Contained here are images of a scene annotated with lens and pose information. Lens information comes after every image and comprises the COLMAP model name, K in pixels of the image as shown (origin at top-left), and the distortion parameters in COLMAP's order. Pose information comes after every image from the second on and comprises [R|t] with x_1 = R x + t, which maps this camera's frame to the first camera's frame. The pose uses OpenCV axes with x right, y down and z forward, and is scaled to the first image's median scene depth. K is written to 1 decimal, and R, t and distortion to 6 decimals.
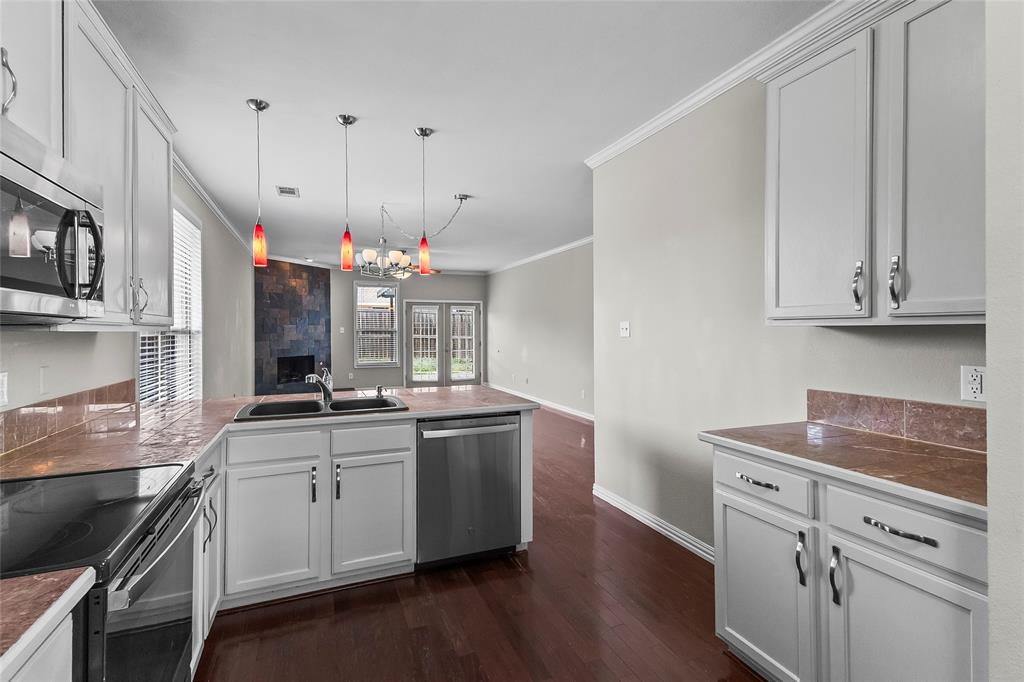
lens RADIAL K [[474.6, 0, 508.7], [0, 474.6, 329.3], [0, 0, 1]] dist [0.026307, -0.004319]
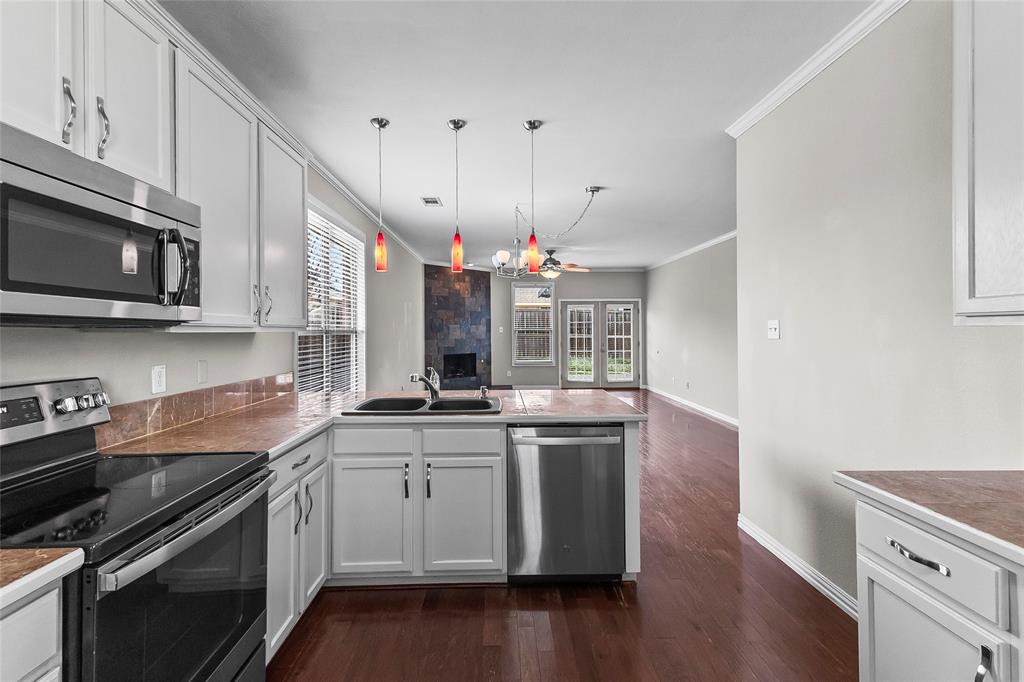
lens RADIAL K [[474.6, 0, 511.4], [0, 474.6, 327.4], [0, 0, 1]] dist [0.026307, -0.004319]
pose [[0.936630, -0.002242, -0.350313, 0.100860], [0.001452, 0.999996, -0.002517, -0.001930], [0.350317, 0.001848, 0.936629, 0.070984]]
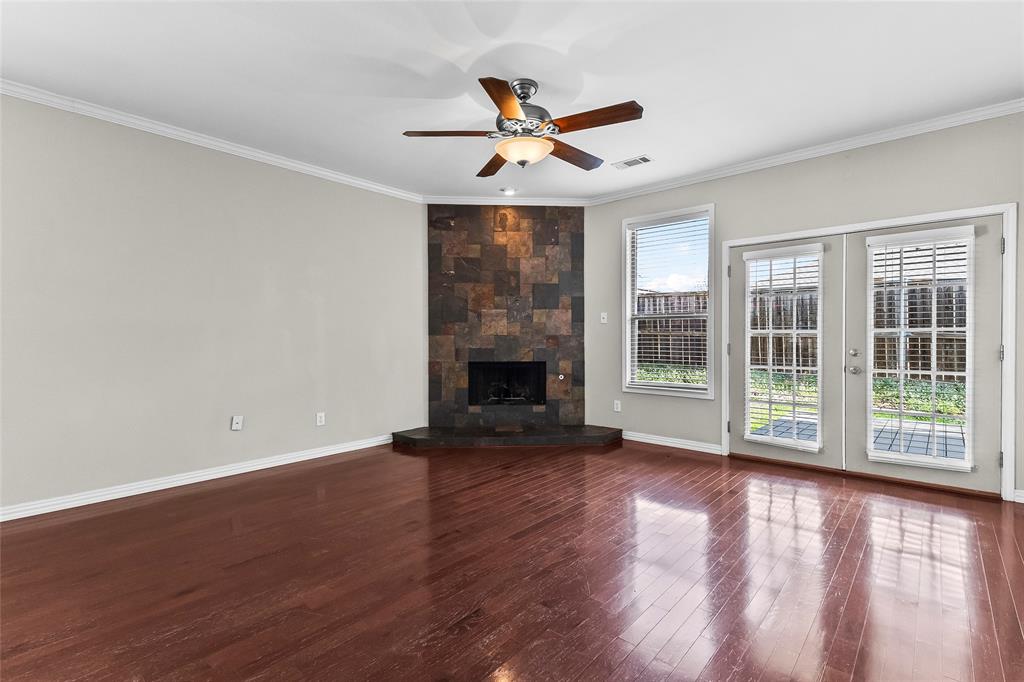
lens RADIAL K [[474.6, 0, 512.5], [0, 474.6, 342.0], [0, 0, 1]] dist [0.026307, -0.004319]
pose [[0.445892, 0.013507, -0.894985, 0.210805], [0.001775, 0.999871, 0.015975, 0.053315], [0.895085, -0.008712, 0.445810, 1.769283]]
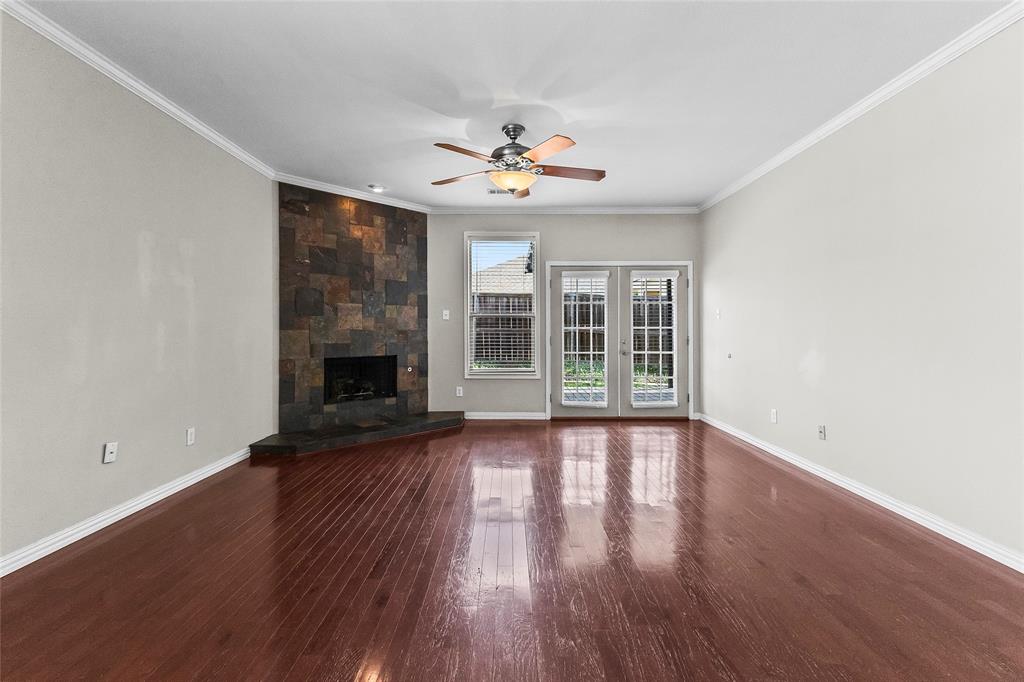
lens RADIAL K [[474.6, 0, 509.8], [0, 474.6, 327.6], [0, 0, 1]] dist [0.026307, -0.004319]
pose [[0.926647, 0.000950, -0.375931, -0.128673], [-0.002741, 0.999987, -0.004228, 0.053602], [0.375922, 0.004949, 0.926638, 1.245287]]
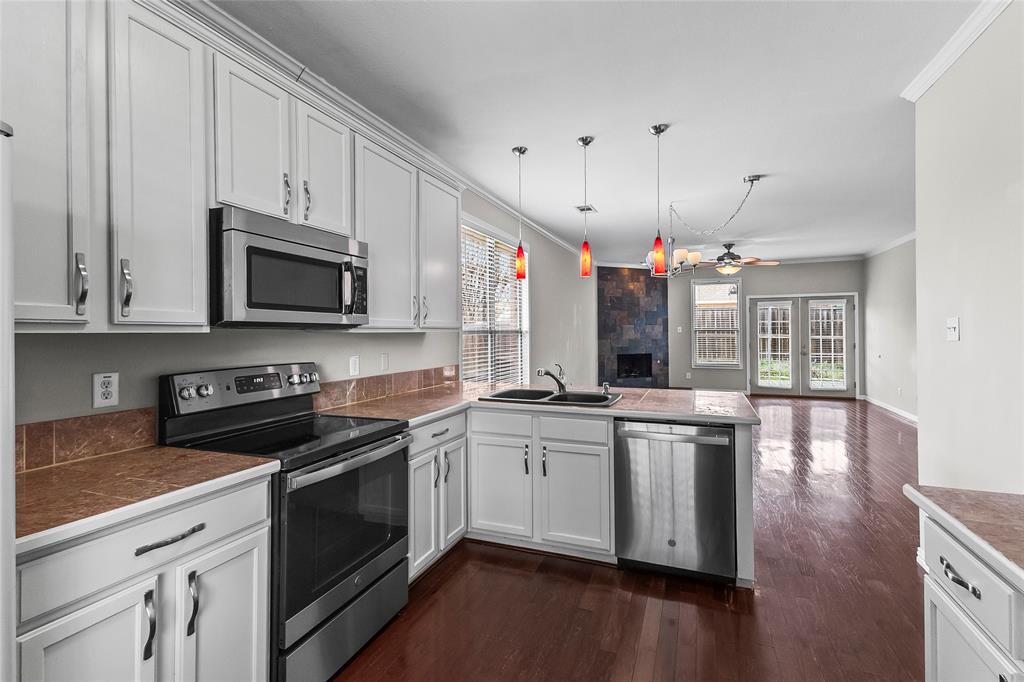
lens RADIAL K [[474.6, 0, 512.5], [0, 474.6, 330.2], [0, 0, 1]] dist [0.026307, -0.004319]
pose [[0.722591, -0.001906, -0.691273, 0.242654], [0.004696, 0.999987, 0.002152, -0.002277], [0.691259, -0.004801, 0.722591, 0.066913]]
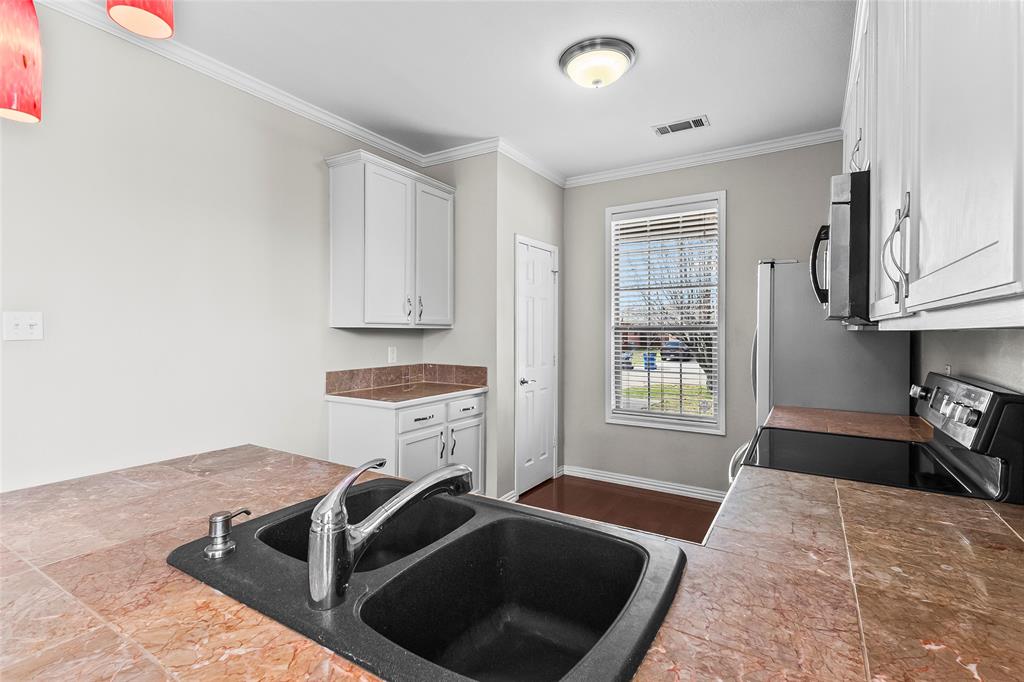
lens RADIAL K [[474.6, 0, 508.6], [0, 474.6, 335.9], [0, 0, 1]] dist [0.026307, -0.004319]
pose [[-0.582293, -0.007356, 0.812946, -0.477234], [-0.005477, 0.999972, 0.005125, 0.004937], [-0.812961, -0.001469, -0.582317, 0.797538]]
